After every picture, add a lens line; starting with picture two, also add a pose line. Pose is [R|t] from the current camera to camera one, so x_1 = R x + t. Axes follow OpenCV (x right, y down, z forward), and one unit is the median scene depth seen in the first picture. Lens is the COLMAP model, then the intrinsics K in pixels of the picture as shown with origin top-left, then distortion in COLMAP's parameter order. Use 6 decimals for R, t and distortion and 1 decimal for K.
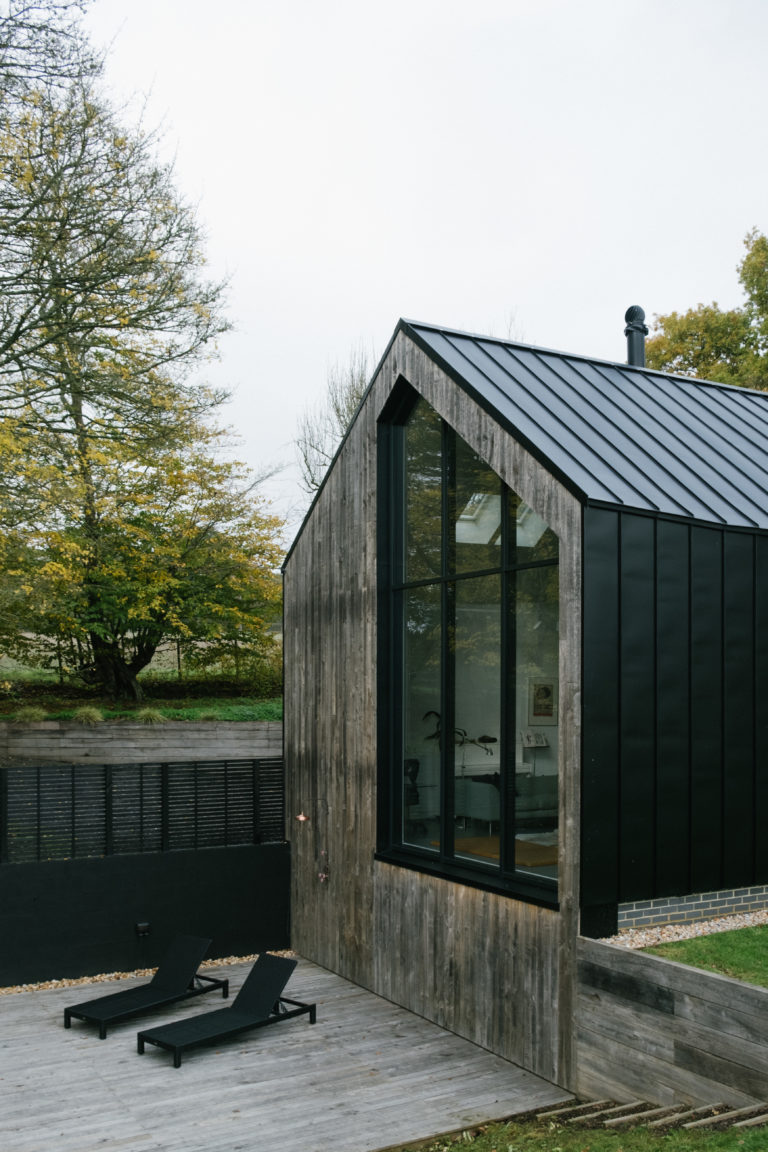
lens RADIAL K [[1080.5, 0, 381.6], [0, 1080.5, 690.2], [0, 0, 1]] dist [-0.030147, 0.013101]
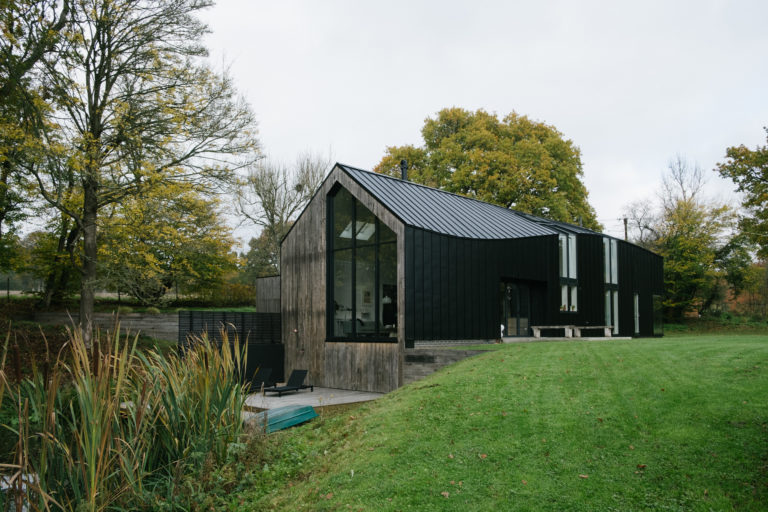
lens RADIAL K [[618.0, 0, 388.8], [0, 618.0, 307.4], [0, 0, 1]] dist [-0.009723, -0.001014]
pose [[0.956086, 0.008013, 0.292978, -0.352837], [0.004384, 0.999123, -0.041633, 0.139954], [-0.293055, 0.041089, 0.955212, -0.700272]]
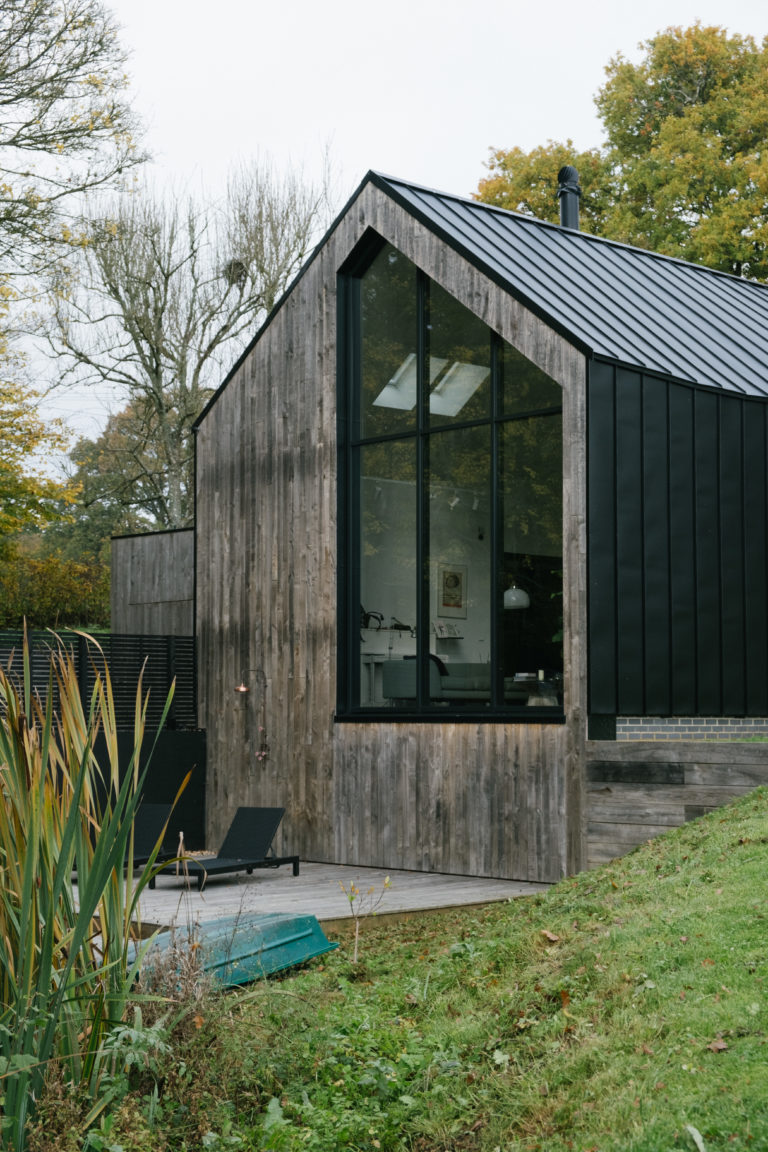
lens RADIAL K [[1788.5, 0, 387.0], [0, 1788.5, 603.9], [0, 0, 1]] dist [0.240933, -1.013121]
pose [[0.968631, 0.013131, 0.248155, -0.376467], [0.002913, 0.997934, -0.064176, 0.161137], [-0.248486, 0.062885, 0.966592, -0.590311]]
